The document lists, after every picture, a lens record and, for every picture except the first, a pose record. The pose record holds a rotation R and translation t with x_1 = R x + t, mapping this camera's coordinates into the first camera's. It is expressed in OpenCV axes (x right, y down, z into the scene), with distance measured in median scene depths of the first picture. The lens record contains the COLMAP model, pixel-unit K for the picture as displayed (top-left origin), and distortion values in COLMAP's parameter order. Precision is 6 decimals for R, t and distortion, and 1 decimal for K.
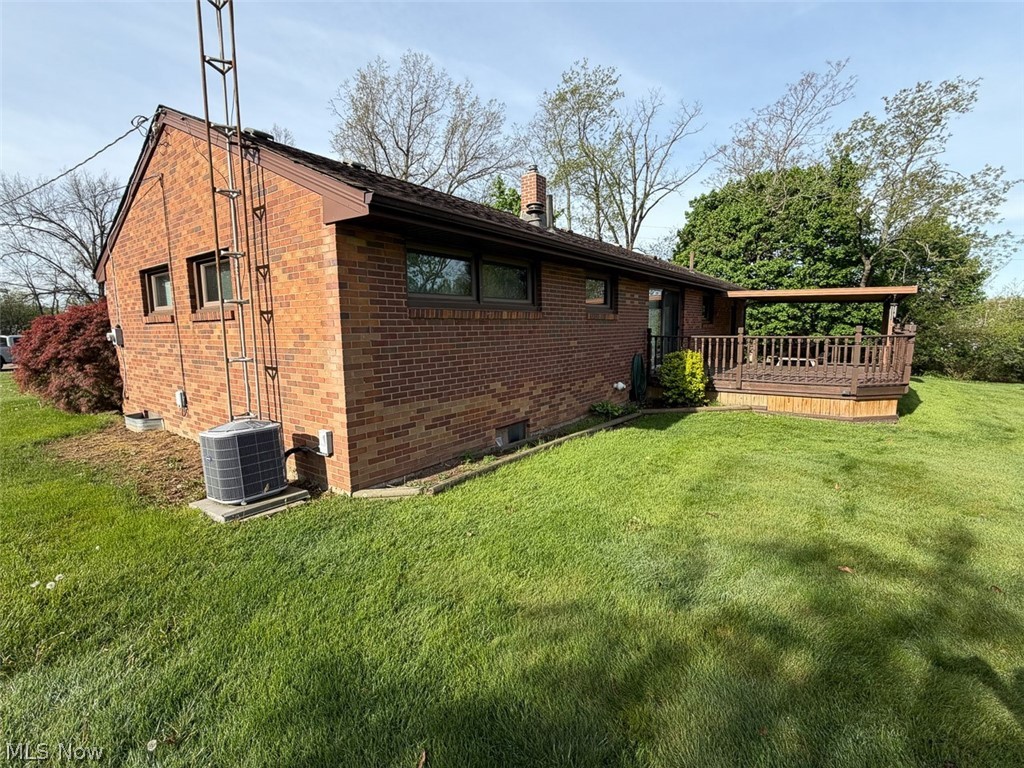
lens RADIAL K [[470.3, 0, 512.0], [0, 470.3, 384.0], [0, 0, 1]] dist [-0.020527, 0.000064]
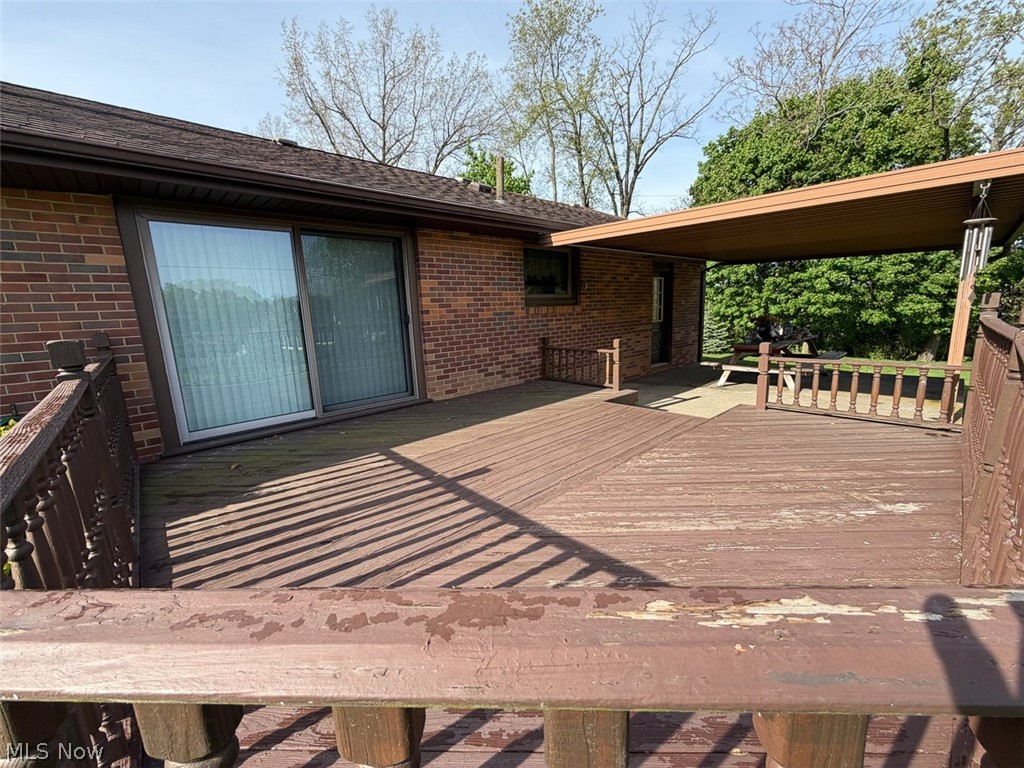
lens RADIAL K [[414.6, 0, 512.0], [0, 414.6, 384.0], [0, 0, 1]] dist [0.001186, -0.000026]
pose [[0.984439, -0.003137, -0.175698, 0.193586], [0.013323, 0.998295, 0.056822, -0.028654], [0.175220, -0.058278, 0.982803, 0.227701]]
